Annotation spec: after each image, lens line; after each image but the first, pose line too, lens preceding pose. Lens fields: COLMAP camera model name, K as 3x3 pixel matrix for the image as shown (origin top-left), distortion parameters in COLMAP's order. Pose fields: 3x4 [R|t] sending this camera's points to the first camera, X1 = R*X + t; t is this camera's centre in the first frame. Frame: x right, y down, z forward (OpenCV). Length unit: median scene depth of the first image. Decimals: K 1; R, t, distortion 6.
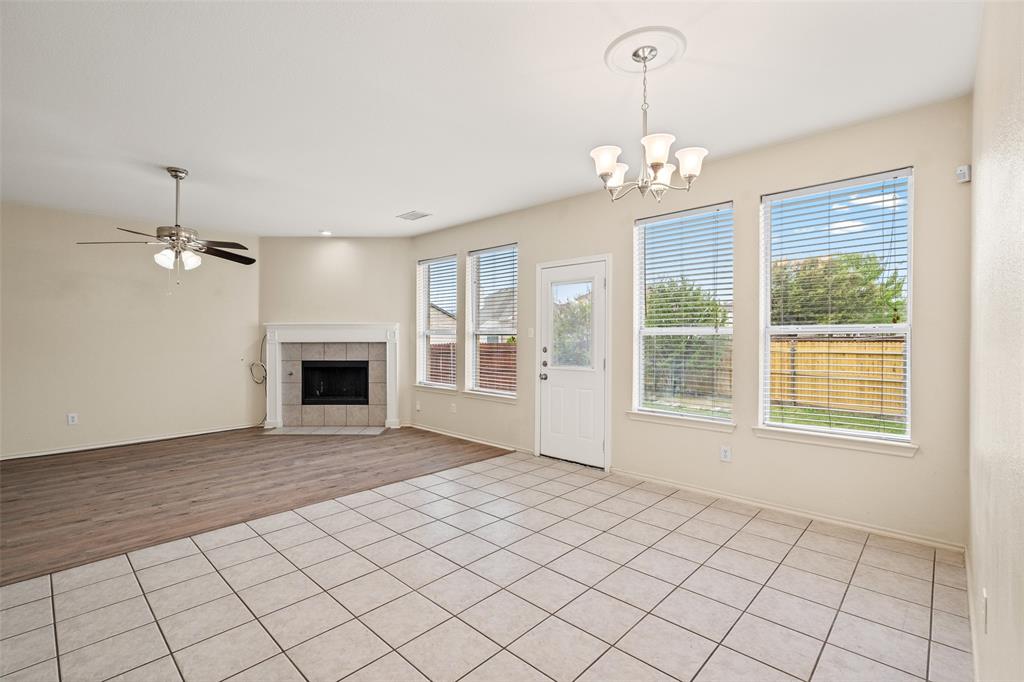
lens RADIAL K [[460.6, 0, 514.6], [0, 460.6, 342.8], [0, 0, 1]] dist [-0.001755, 0.001389]
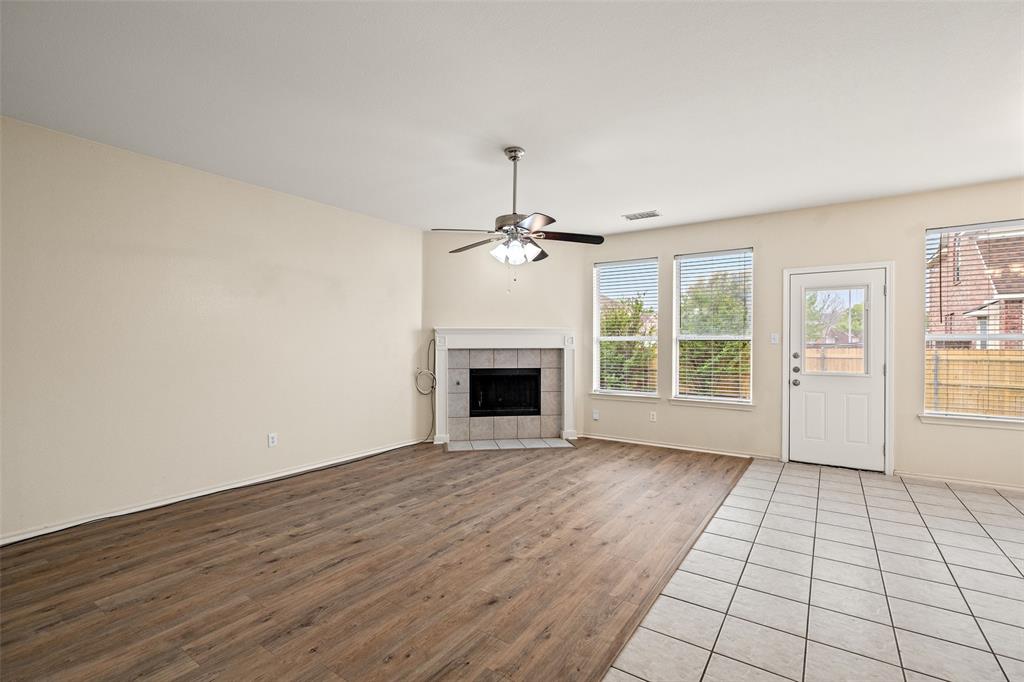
lens RADIAL K [[460.6, 0, 515.8], [0, 460.6, 348.5], [0, 0, 1]] dist [-0.001755, 0.001389]
pose [[0.987678, -0.000169, 0.156498, -0.674004], [0.000621, 0.999996, -0.002842, 0.002092], [-0.156497, 0.002904, 0.987674, 0.106712]]
